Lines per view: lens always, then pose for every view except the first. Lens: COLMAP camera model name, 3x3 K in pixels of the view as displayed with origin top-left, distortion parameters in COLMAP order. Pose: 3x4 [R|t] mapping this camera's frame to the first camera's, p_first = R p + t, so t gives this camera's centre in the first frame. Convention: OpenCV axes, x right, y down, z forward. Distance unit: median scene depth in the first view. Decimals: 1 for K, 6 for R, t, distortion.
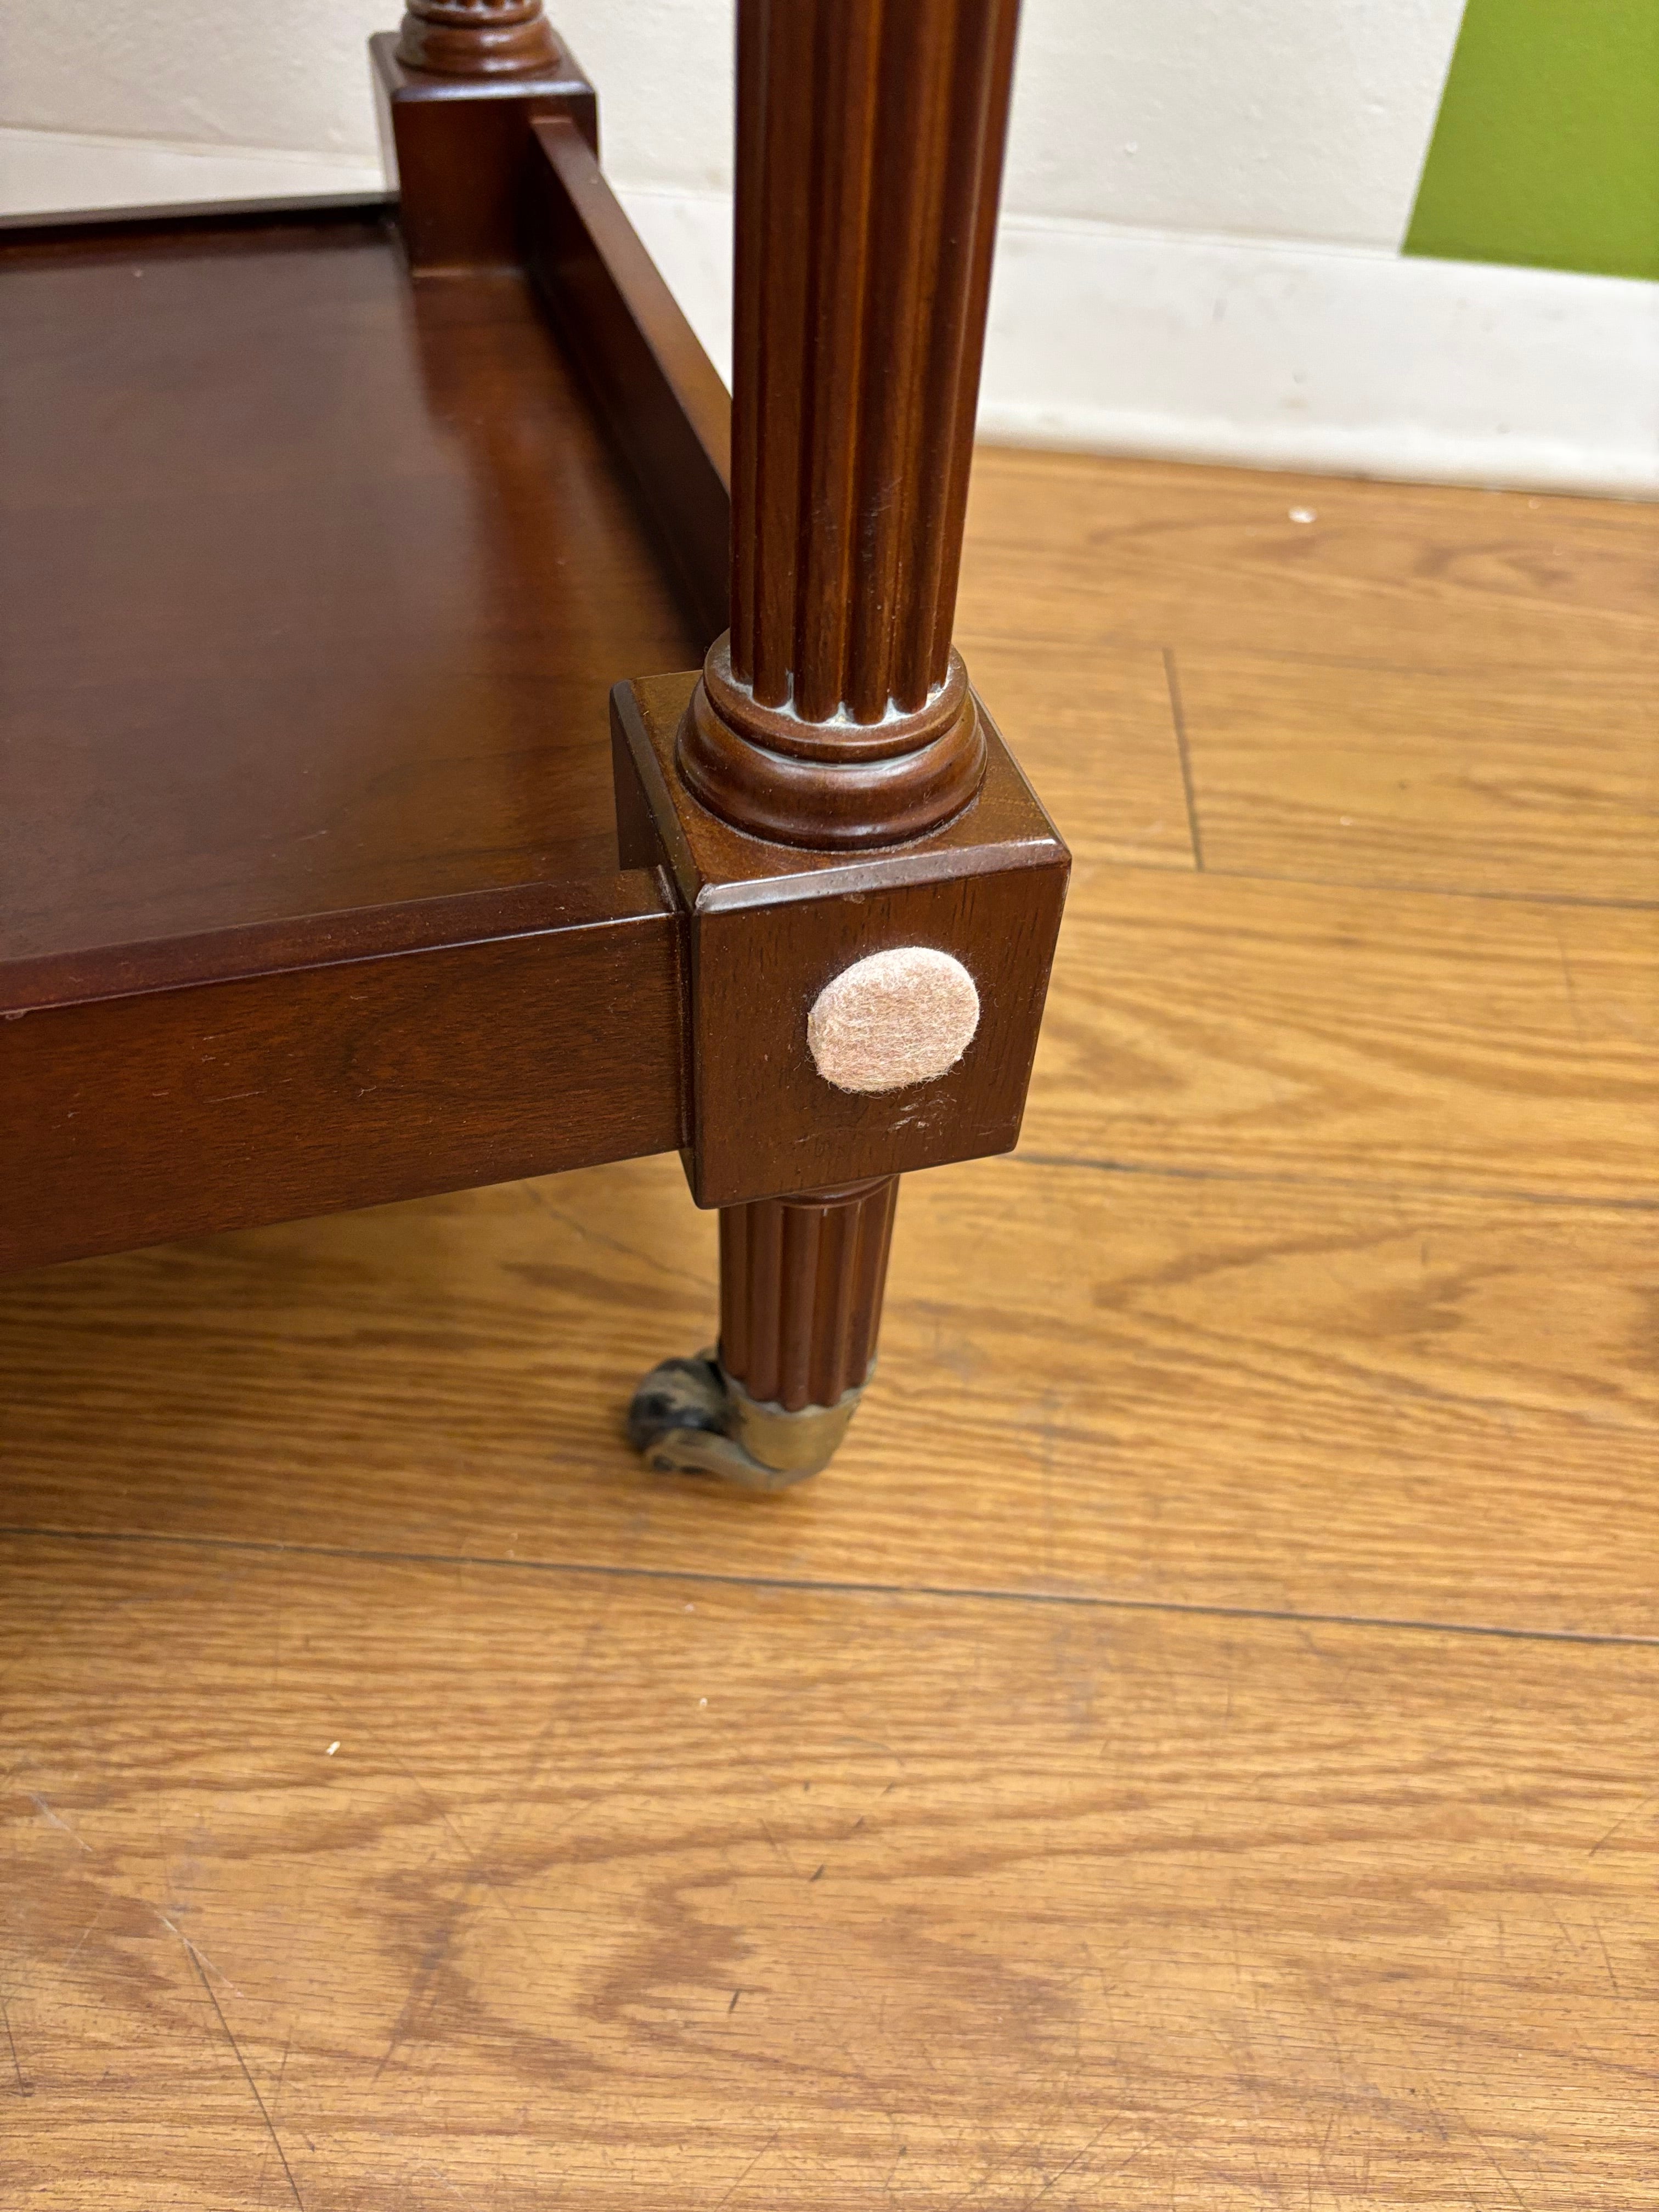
lens RADIAL K [[1710.0, 0, 819.9], [0, 1710.0, 1110.5], [0, 0, 1]] dist [0.005319, 0.003894]
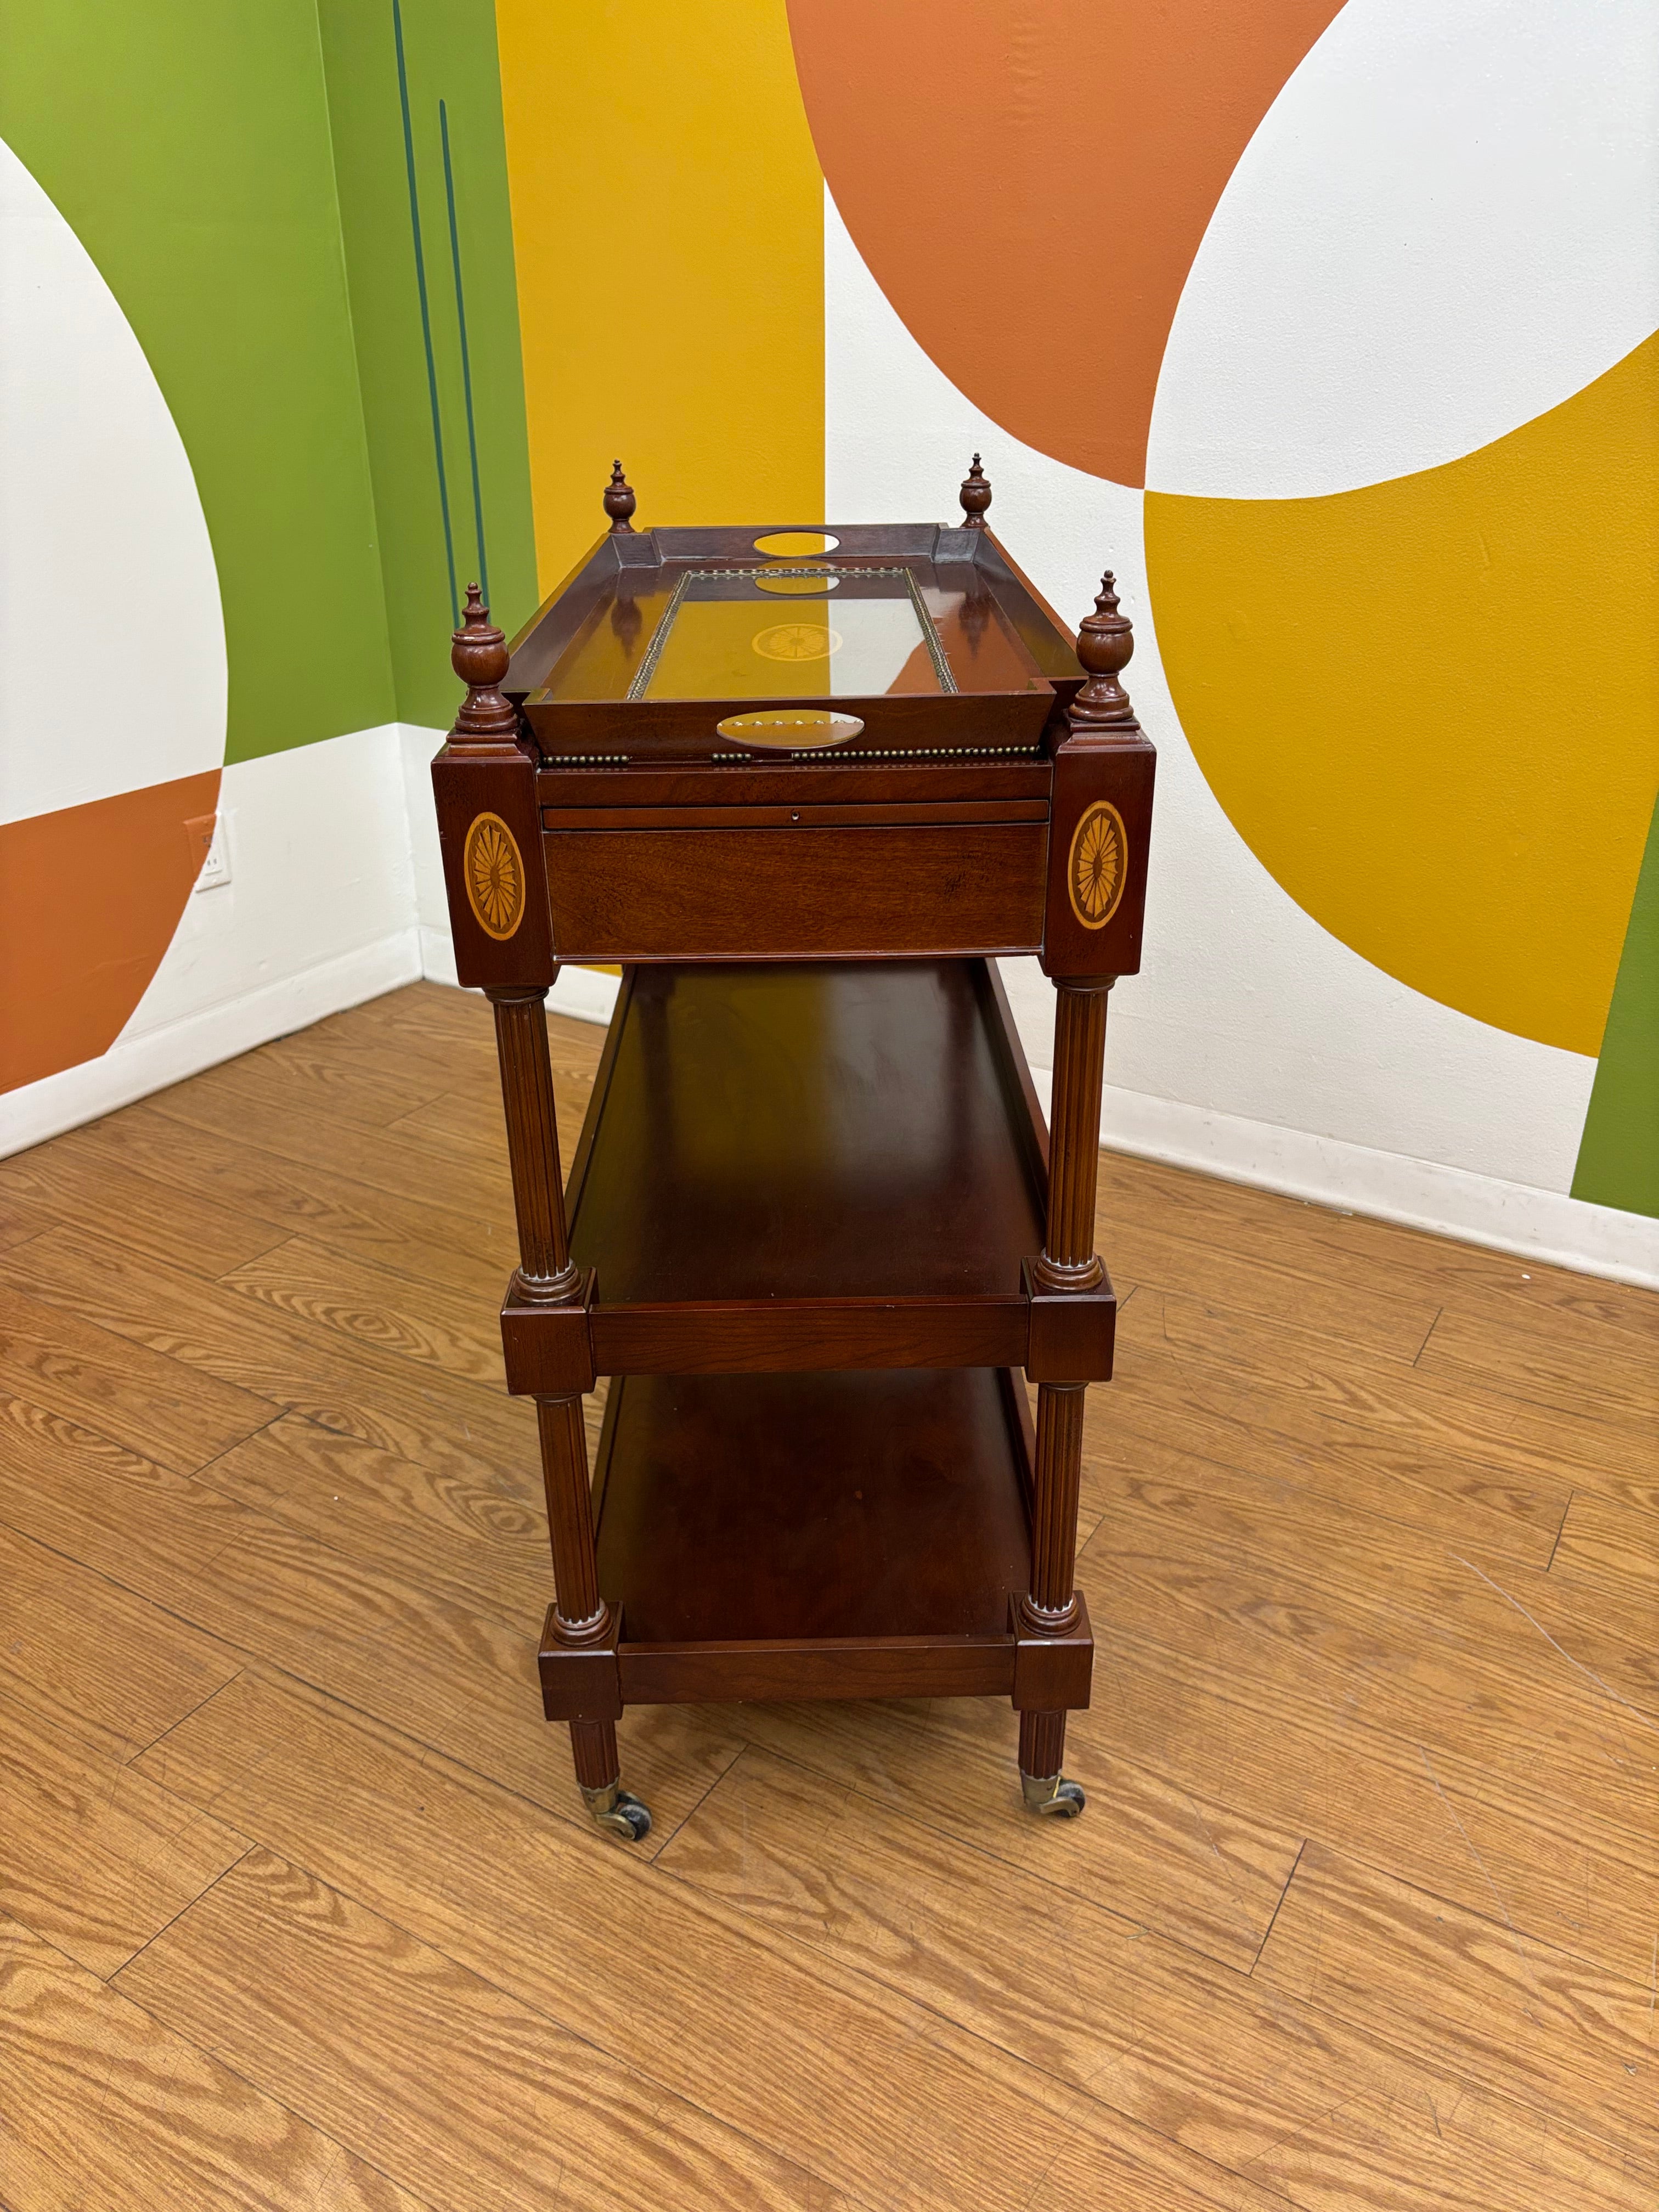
lens RADIAL K [[1696.8, 0, 833.7], [0, 1696.8, 1138.1], [0, 0, 1]] dist [-0.001321, 0.031867]
pose [[0.883759, 0.162343, -0.438880, 0.924431], [-0.300501, 0.915840, -0.266337, 1.022407], [0.358706, 0.367262, 0.858166, -3.653860]]
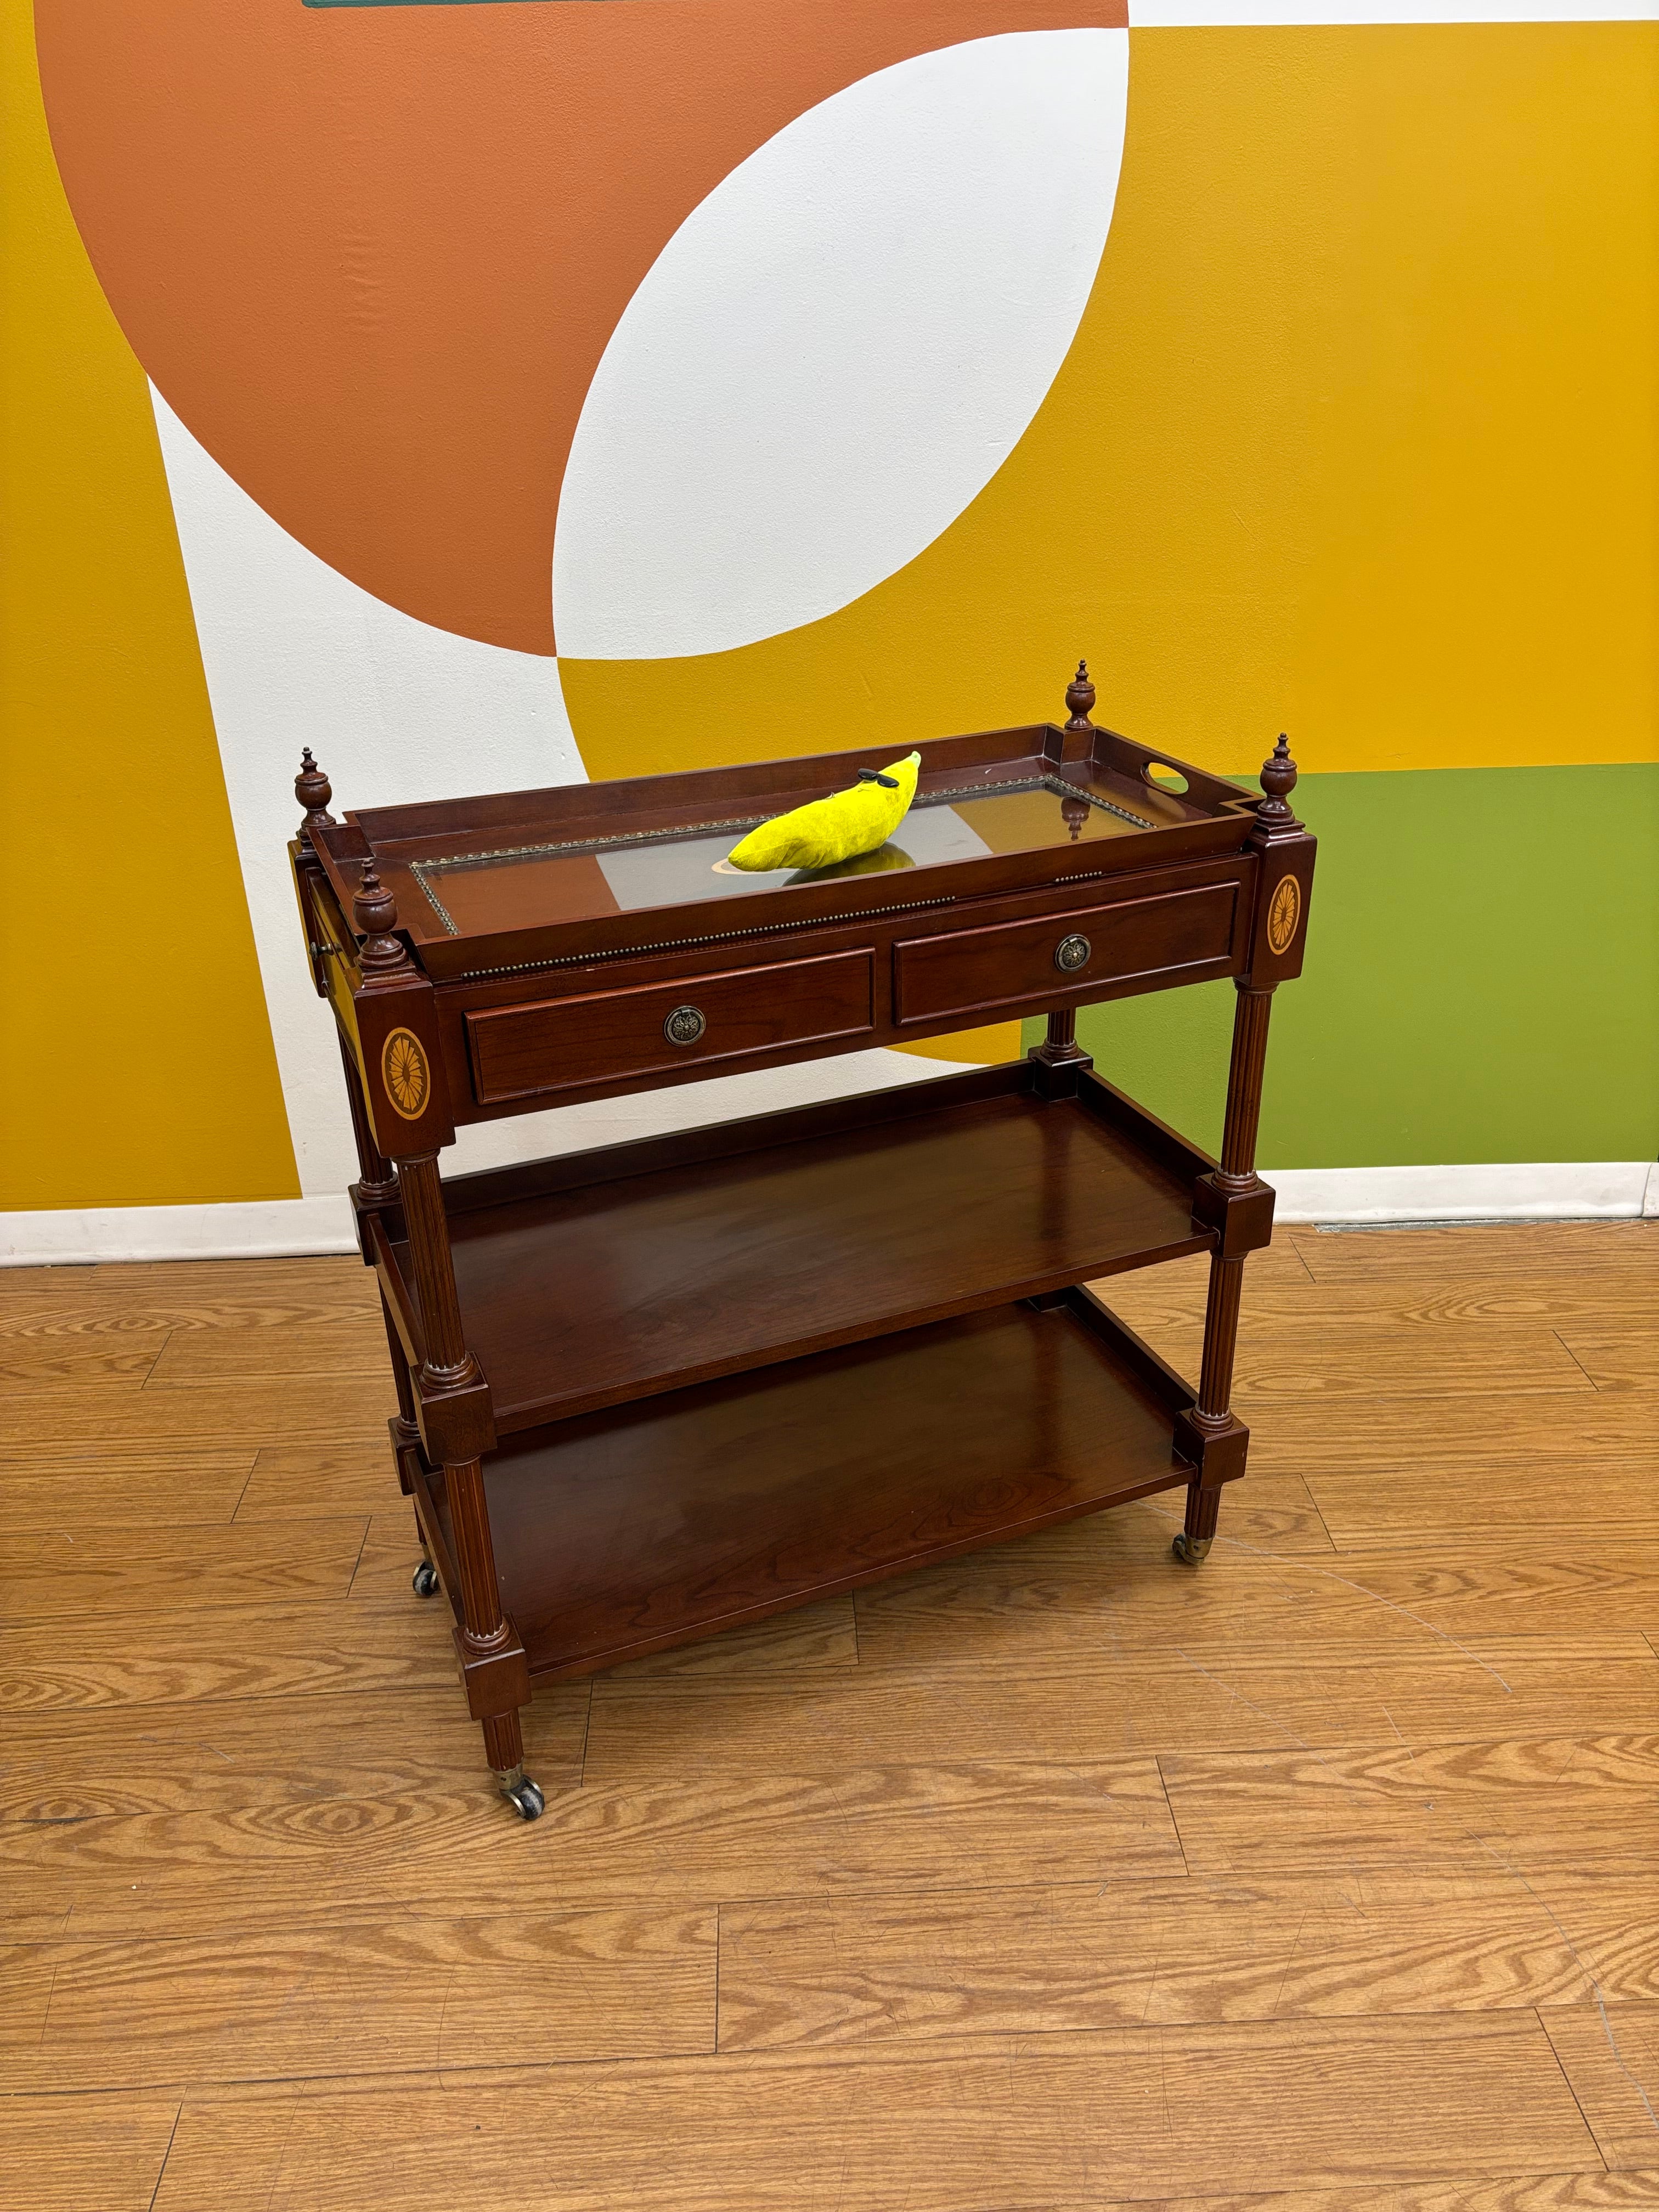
lens RADIAL K [[1678.3, 0, 858.0], [0, 1678.3, 1141.6], [0, 0, 1]] dist [0.013902, 0.007933]
pose [[0.991984, -0.104763, 0.070652, -0.436734], [0.121342, 0.945777, -0.301301, 0.831376], [-0.035256, 0.307459, 0.950908, -4.407696]]
